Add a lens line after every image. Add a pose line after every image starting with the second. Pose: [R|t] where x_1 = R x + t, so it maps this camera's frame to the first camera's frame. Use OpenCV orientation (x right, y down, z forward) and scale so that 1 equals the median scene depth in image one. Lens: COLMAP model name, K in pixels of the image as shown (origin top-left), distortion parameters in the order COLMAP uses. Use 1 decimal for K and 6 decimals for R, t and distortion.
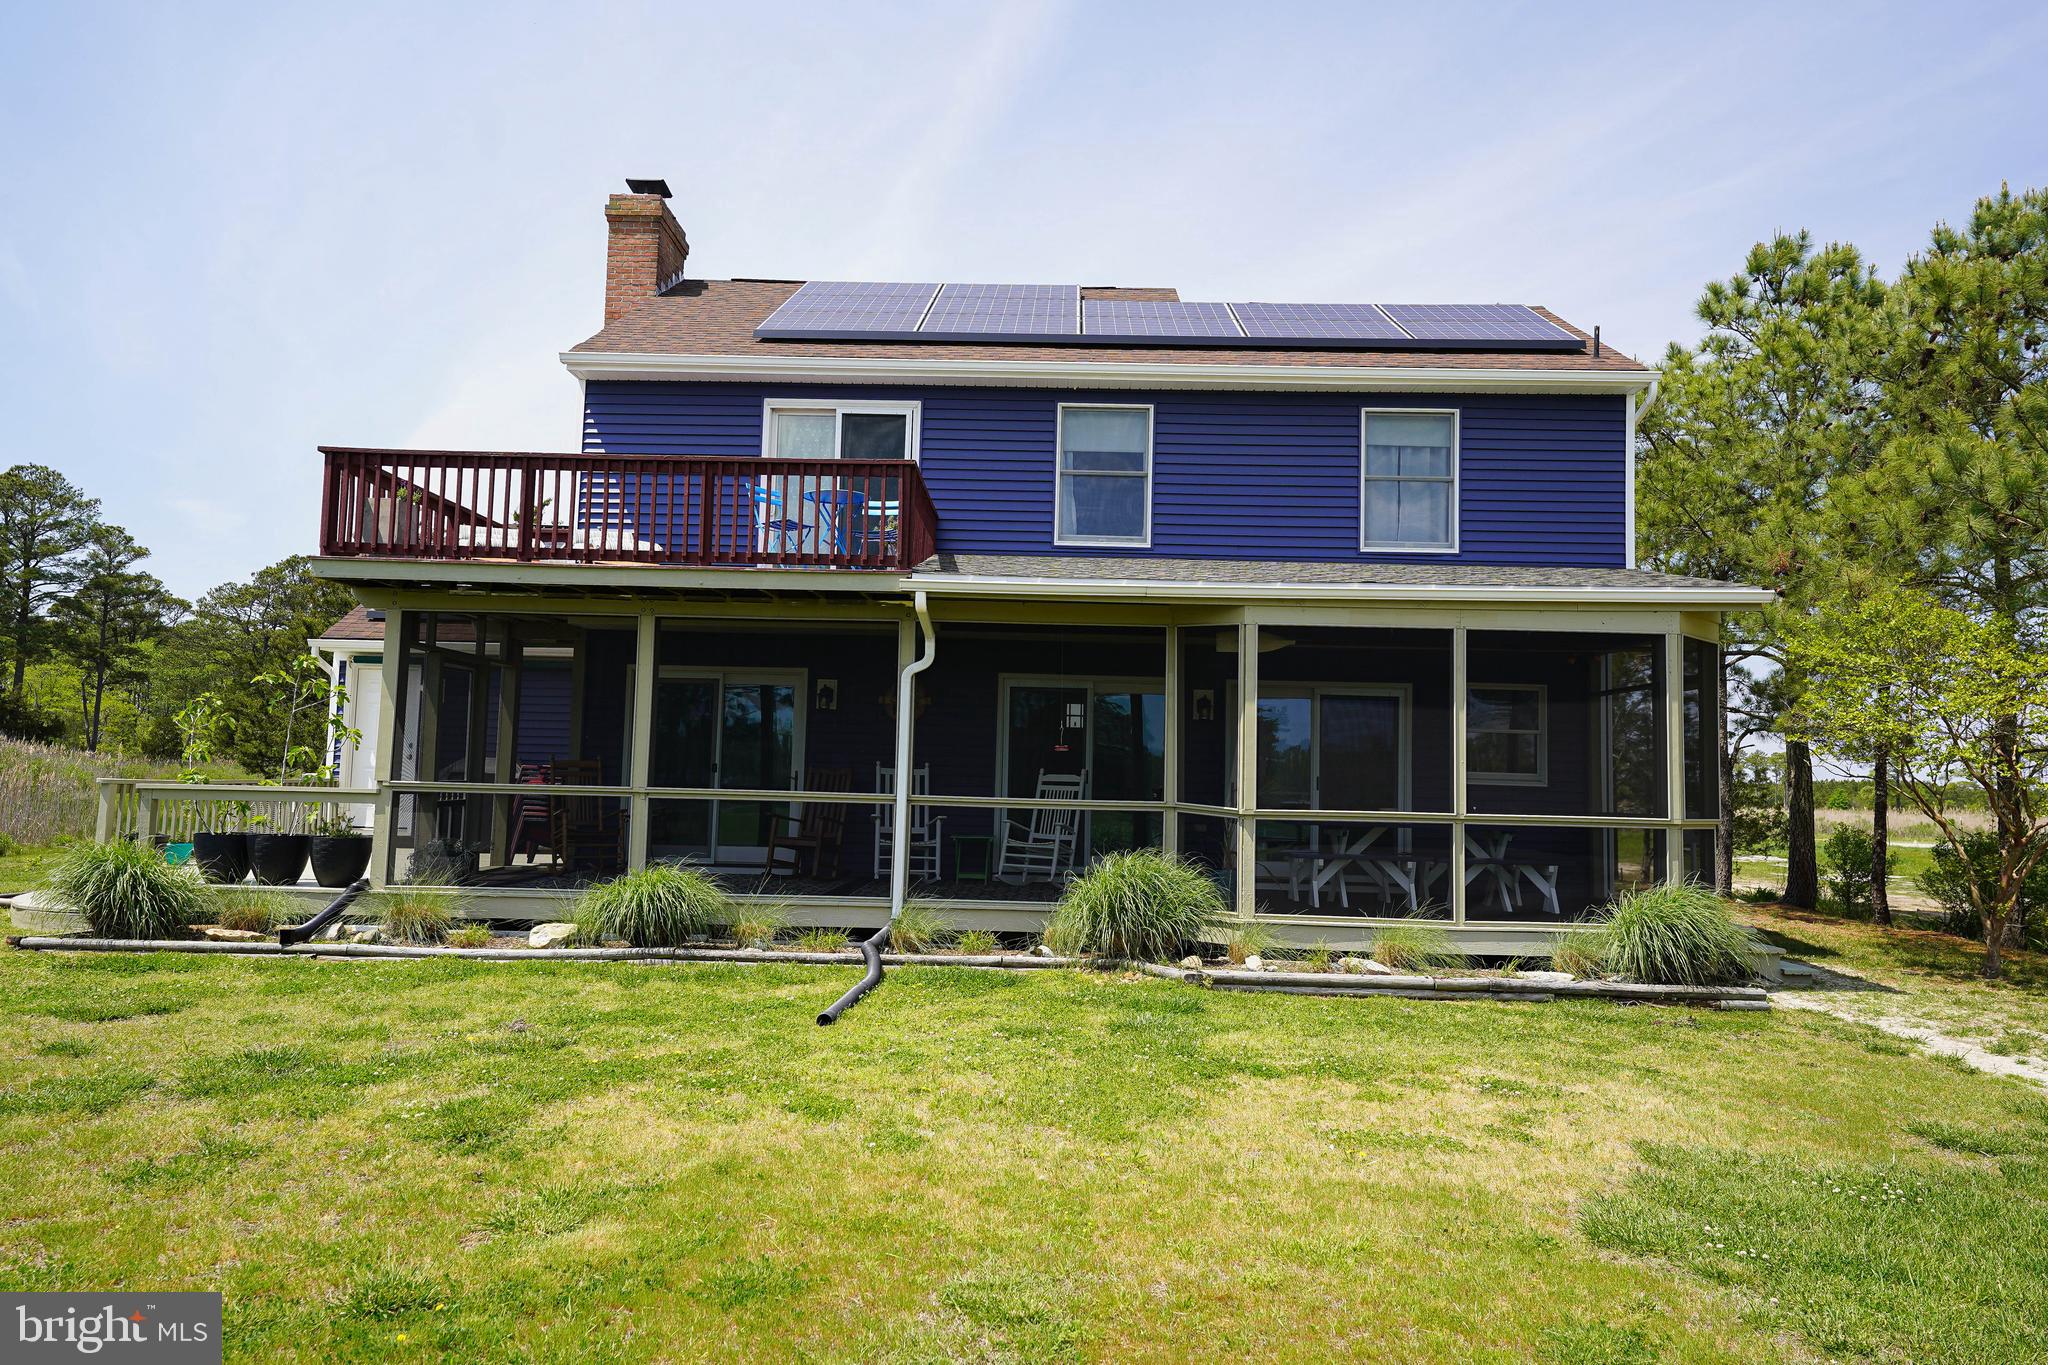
lens RADIAL K [[1358.0, 0, 1023.4], [0, 1358.0, 679.4], [0, 0, 1]] dist [0.023547, 0.000270]
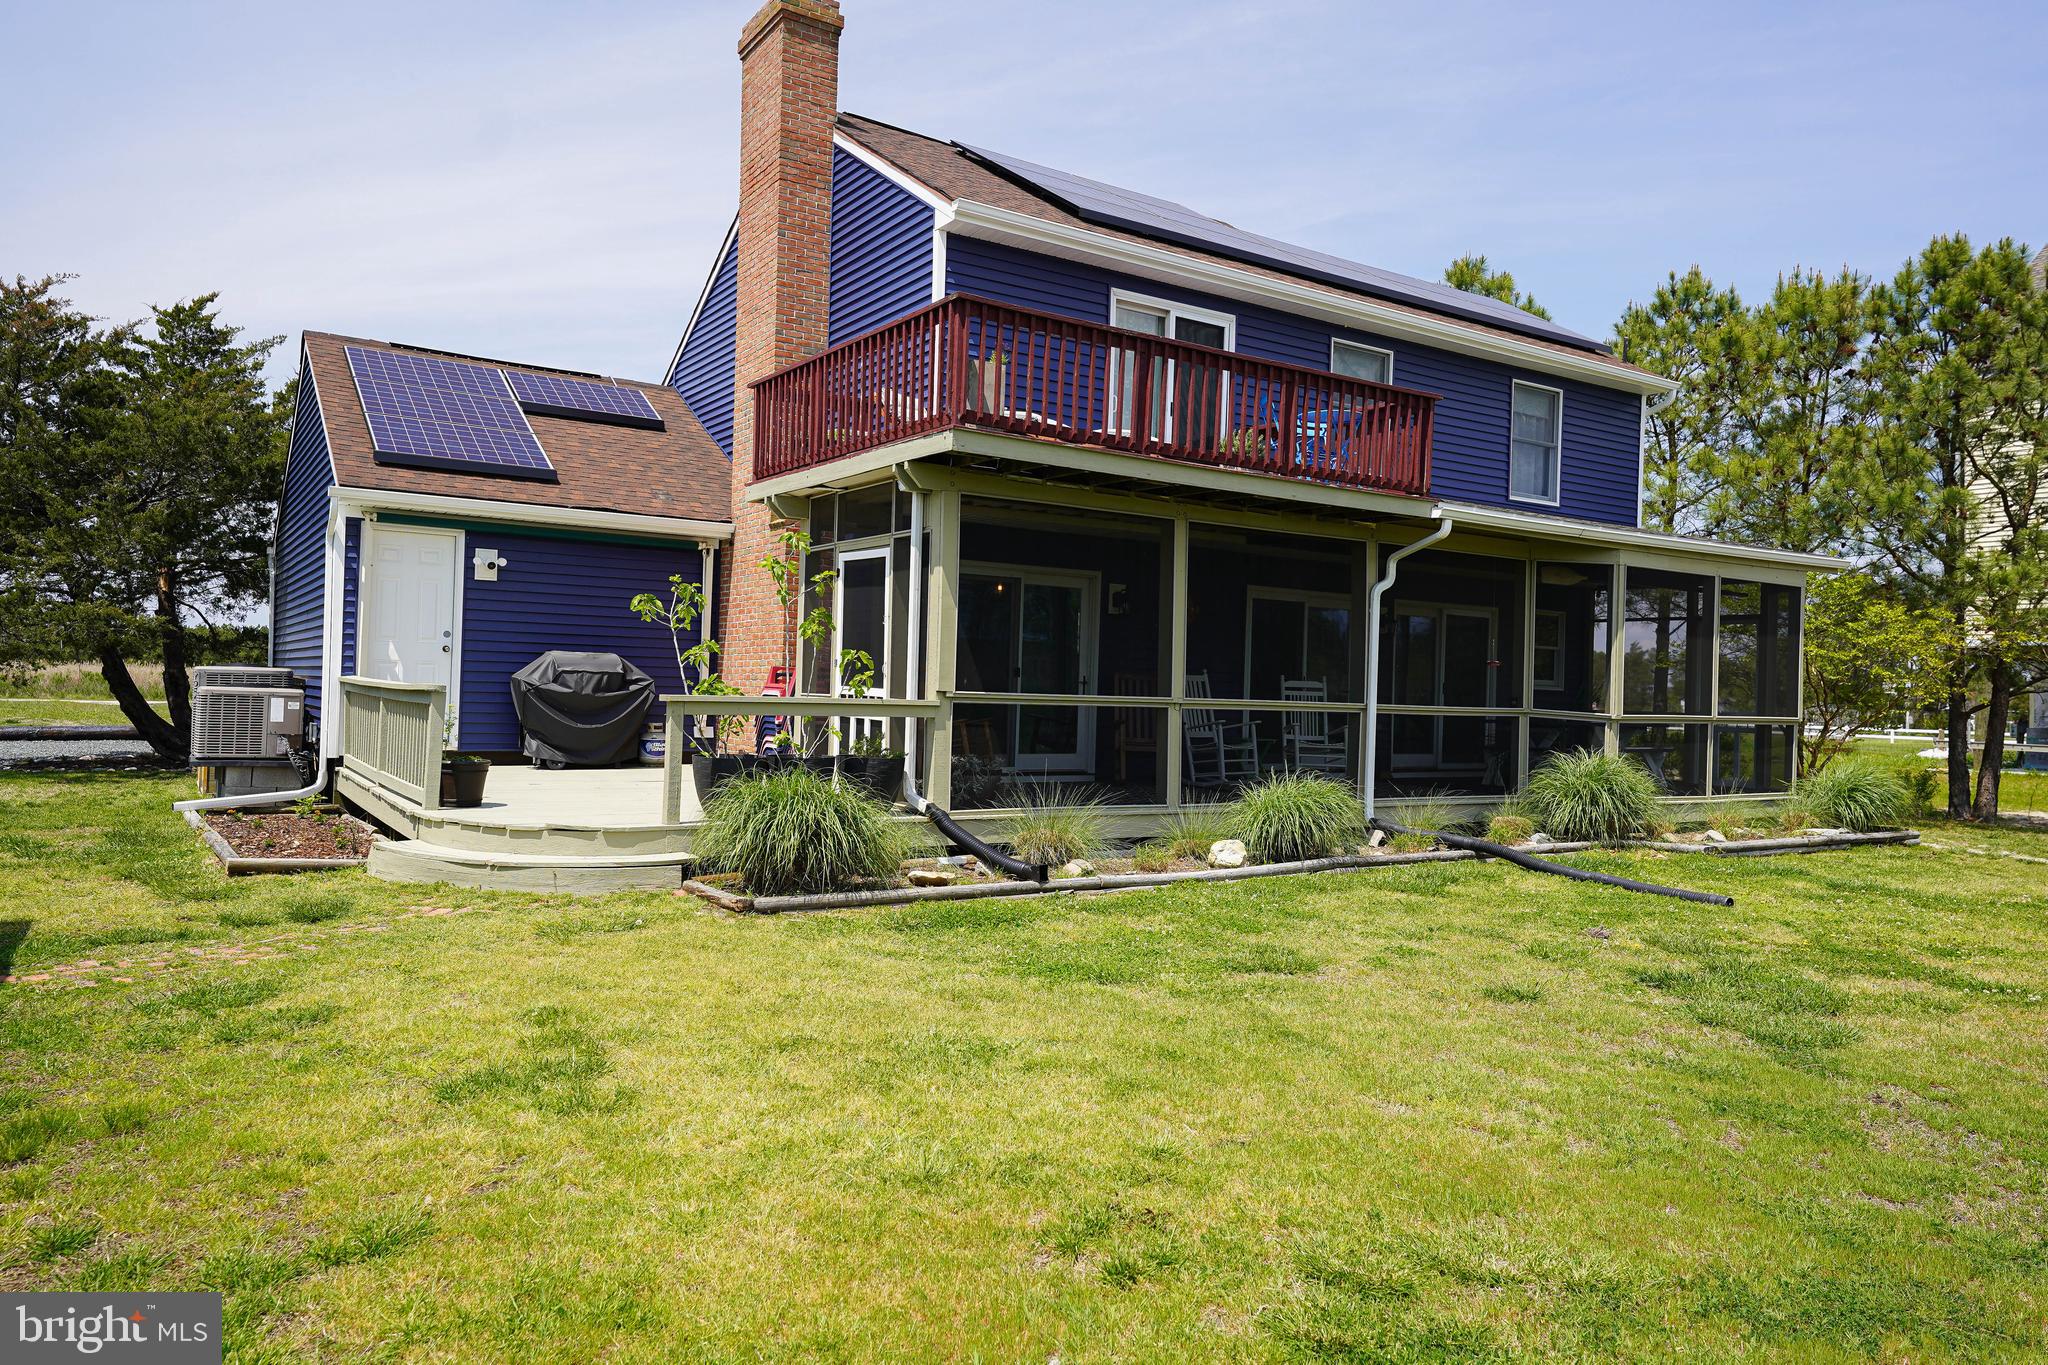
lens RADIAL K [[1358.0, 0, 1023.7], [0, 1358.0, 680.5], [0, 0, 1]] dist [0.023547, 0.000270]
pose [[0.821715, 0.001386, 0.569897, -0.880097], [-0.053918, 0.995701, 0.075321, -0.000638], [-0.567343, -0.092620, 0.818257, 0.256748]]
